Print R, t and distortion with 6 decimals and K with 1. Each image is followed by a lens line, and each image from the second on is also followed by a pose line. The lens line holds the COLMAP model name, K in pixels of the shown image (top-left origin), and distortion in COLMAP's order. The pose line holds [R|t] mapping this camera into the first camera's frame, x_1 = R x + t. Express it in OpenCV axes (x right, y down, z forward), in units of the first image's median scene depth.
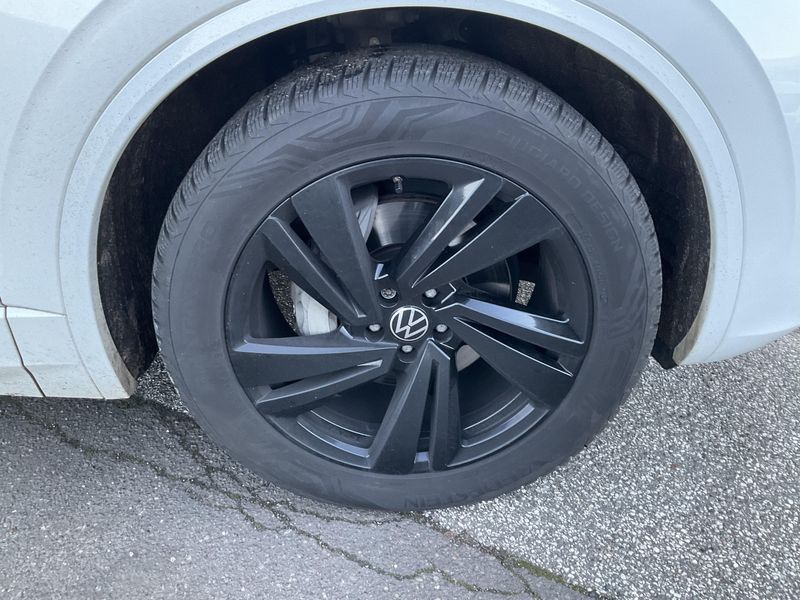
lens RADIAL K [[647.8, 0, 400.0], [0, 647.8, 300.0], [0, 0, 1]] dist [0.054770, -0.097462]
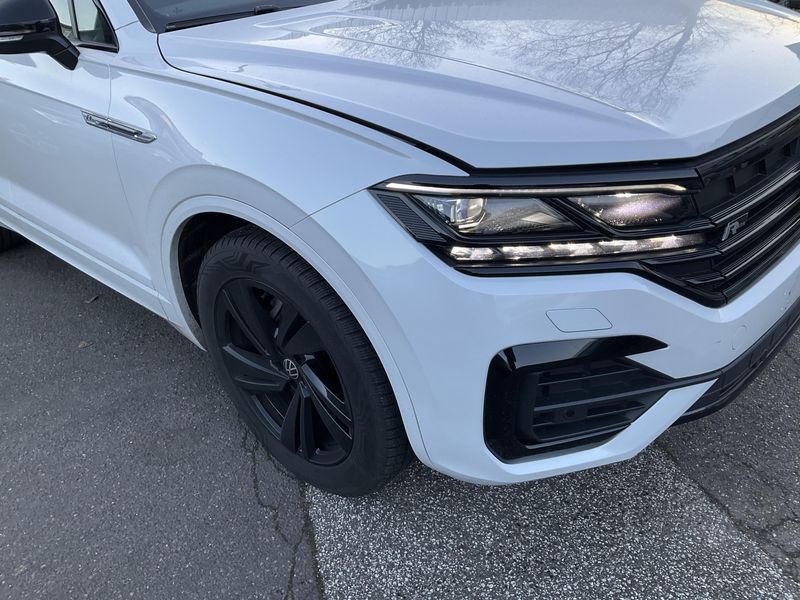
lens RADIAL K [[647.8, 0, 400.0], [0, 647.8, 300.0], [0, 0, 1]] dist [0.054770, -0.097462]
pose [[0.711995, 0.295499, -0.636980, 1.155707], [-0.257679, 0.953806, 0.154453, -0.436089], [0.653196, 0.054167, 0.755249, -0.099100]]
